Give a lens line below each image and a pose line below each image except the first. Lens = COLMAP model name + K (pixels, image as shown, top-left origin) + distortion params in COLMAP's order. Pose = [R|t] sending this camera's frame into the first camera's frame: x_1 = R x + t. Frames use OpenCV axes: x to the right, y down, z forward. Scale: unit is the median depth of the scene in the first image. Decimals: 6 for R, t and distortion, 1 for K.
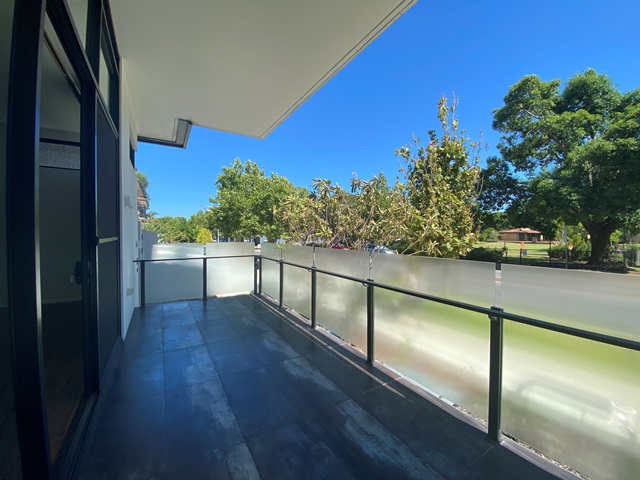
lens RADIAL K [[262.2, 0, 319.7], [0, 262.2, 237.4], [0, 0, 1]] dist [-0.004028, -0.000444]
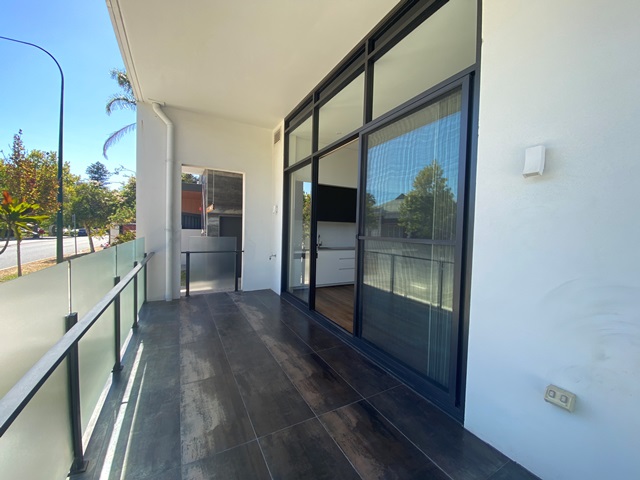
lens RADIAL K [[262.2, 0, 320.1], [0, 262.2, 237.9], [0, 0, 1]] dist [-0.004028, -0.000444]
pose [[-0.997646, -0.031848, 0.060723, -0.549209], [-0.028010, 0.997618, 0.063033, -0.048878], [-0.062586, 0.061184, -0.996162, 1.832717]]
